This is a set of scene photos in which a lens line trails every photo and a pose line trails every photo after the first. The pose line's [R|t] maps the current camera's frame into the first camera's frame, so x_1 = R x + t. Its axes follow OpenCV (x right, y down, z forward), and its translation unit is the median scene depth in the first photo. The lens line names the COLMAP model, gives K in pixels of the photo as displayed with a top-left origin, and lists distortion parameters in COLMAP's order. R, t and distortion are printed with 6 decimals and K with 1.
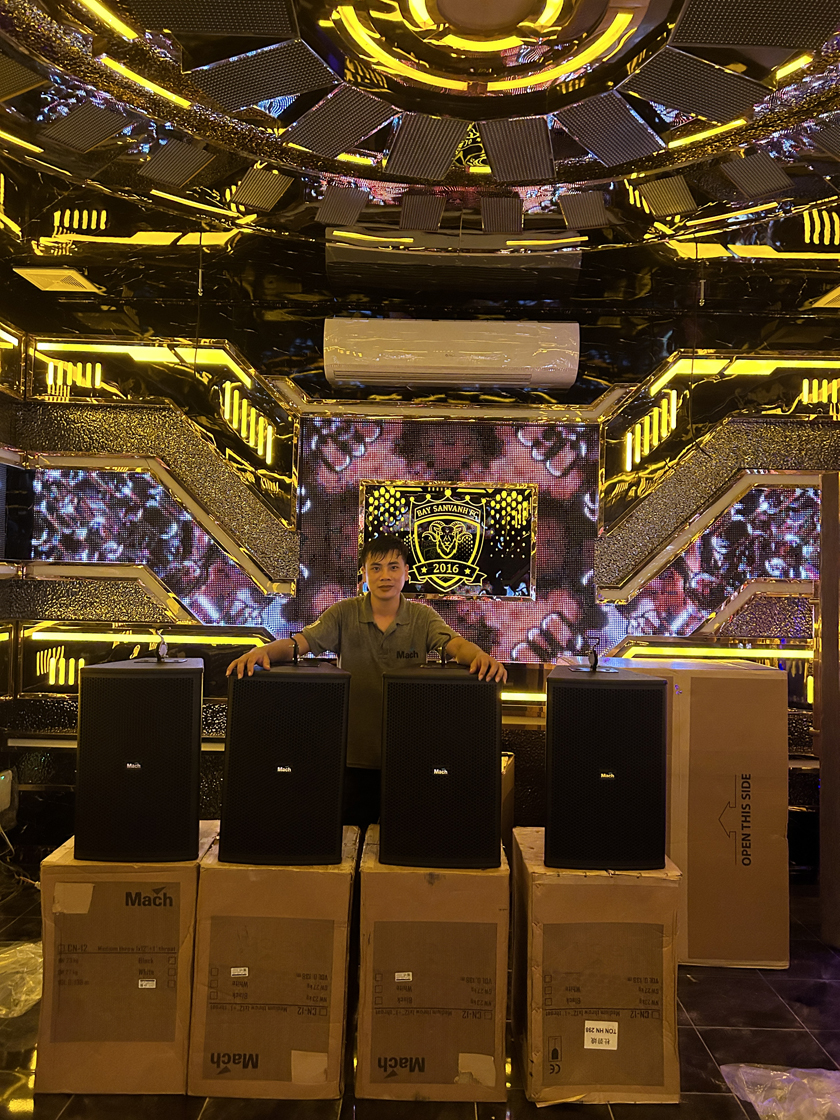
lens RADIAL K [[833.2, 0, 428.6], [0, 833.2, 561.6], [0, 0, 1]] dist [0.088931, -0.080782]
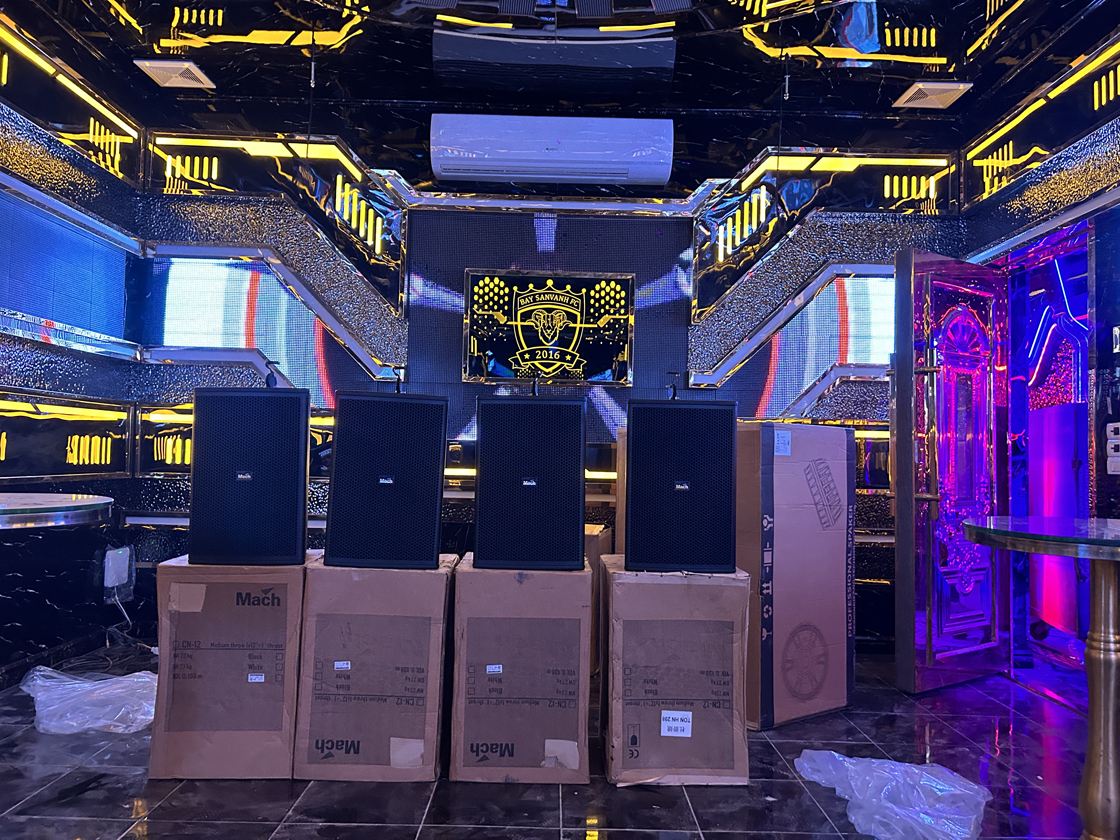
lens RADIAL K [[833.2, 0, 560.0], [0, 833.2, 420.0], [0, 0, 1]] dist [0.088931, -0.080782]
pose [[0.999929, 0.000034, 0.011920, 0.040827], [0.000176, 0.999845, -0.017619, 0.187211], [-0.011919, 0.017619, 0.999774, -0.082069]]
